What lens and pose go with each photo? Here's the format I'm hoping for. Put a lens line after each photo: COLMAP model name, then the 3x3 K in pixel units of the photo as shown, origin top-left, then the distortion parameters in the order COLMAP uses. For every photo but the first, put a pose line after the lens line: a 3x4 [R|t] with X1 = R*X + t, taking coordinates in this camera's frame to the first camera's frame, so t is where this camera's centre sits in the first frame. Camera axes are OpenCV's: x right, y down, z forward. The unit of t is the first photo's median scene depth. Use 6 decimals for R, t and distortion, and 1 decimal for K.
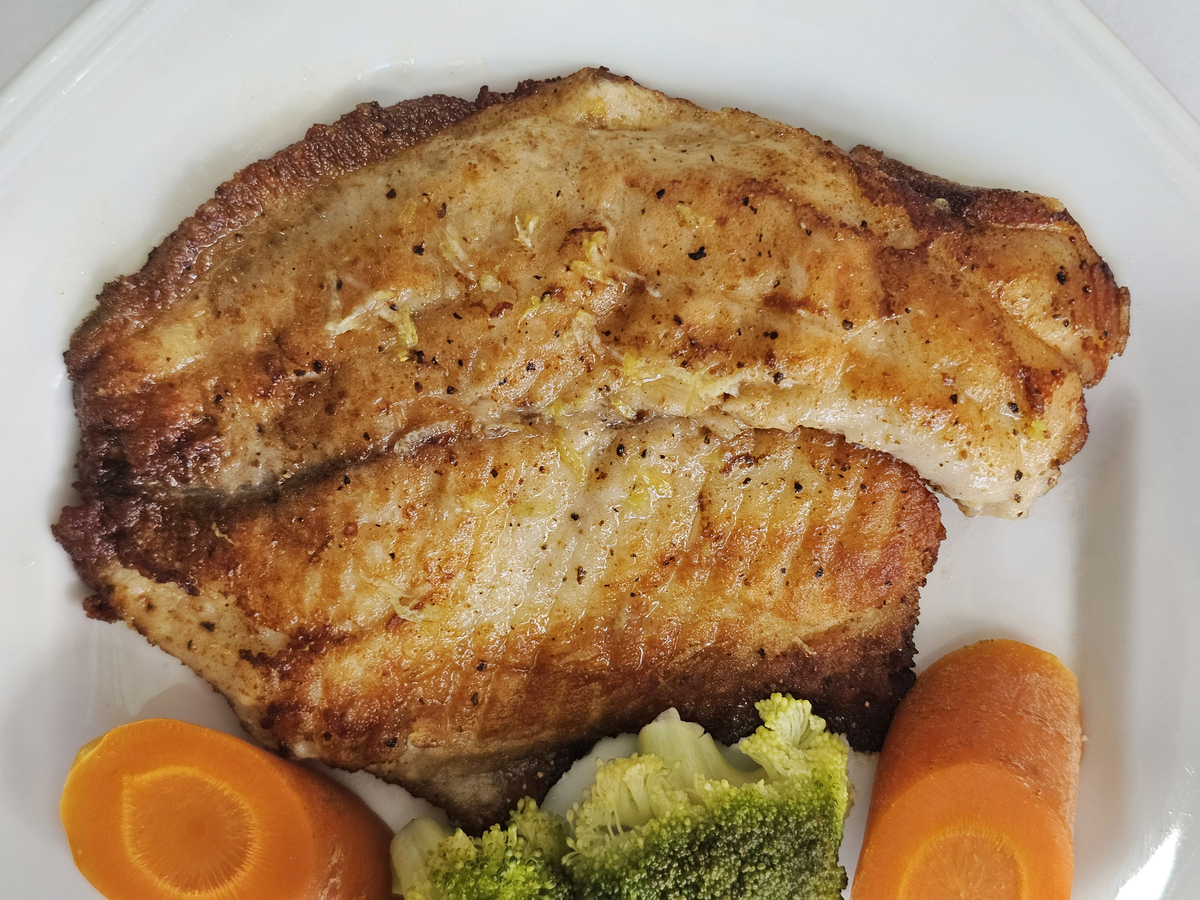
lens RADIAL K [[803.8, 0, 606.1], [0, 803.8, 457.3], [0, 0, 1]] dist [0.004036, -0.003084]
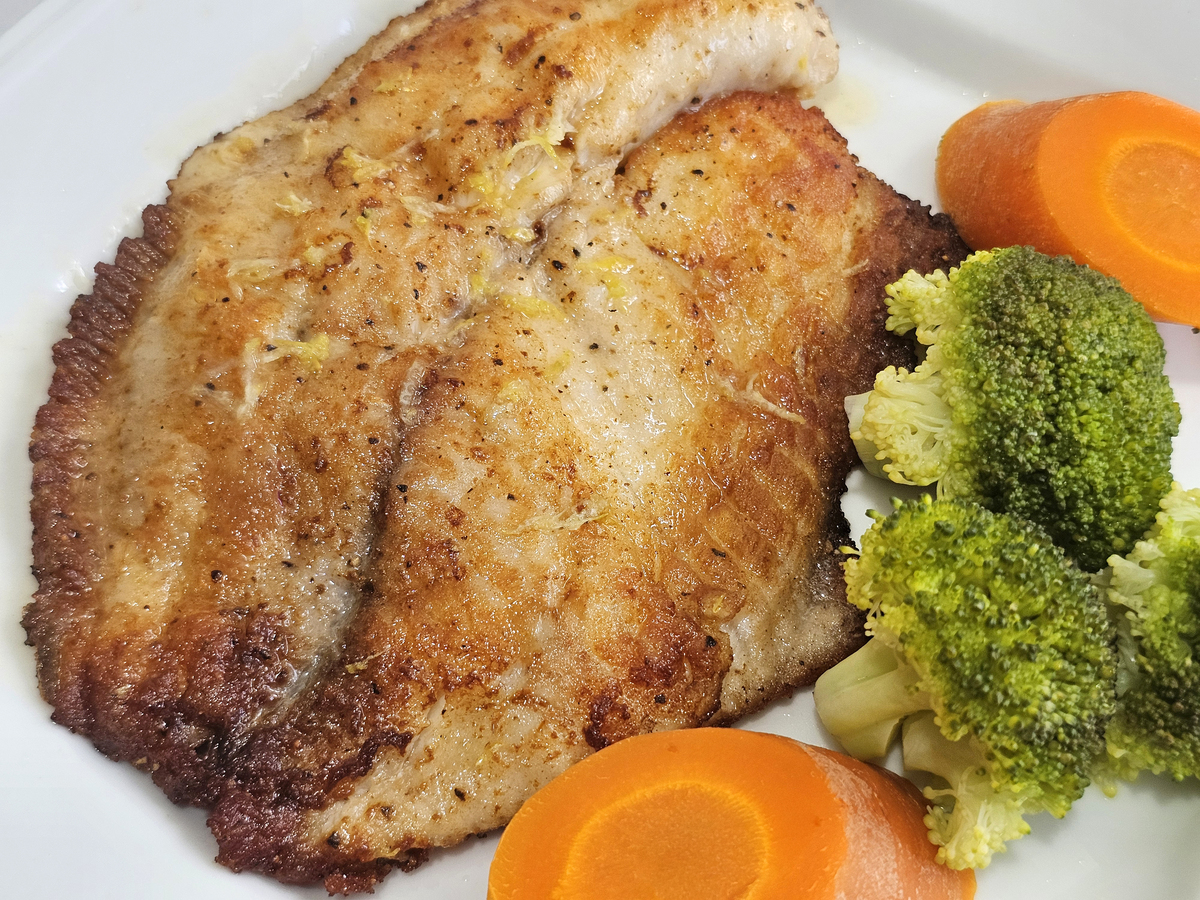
lens RADIAL K [[874.4, 0, 590.0], [0, 874.4, 452.1], [0, 0, 1]] dist [0.007940, -0.013215]
pose [[0.533695, -0.815030, 0.225600, -0.379096], [0.845659, 0.512582, -0.148733, 0.293326], [0.005584, 0.270159, 0.962800, 0.132373]]
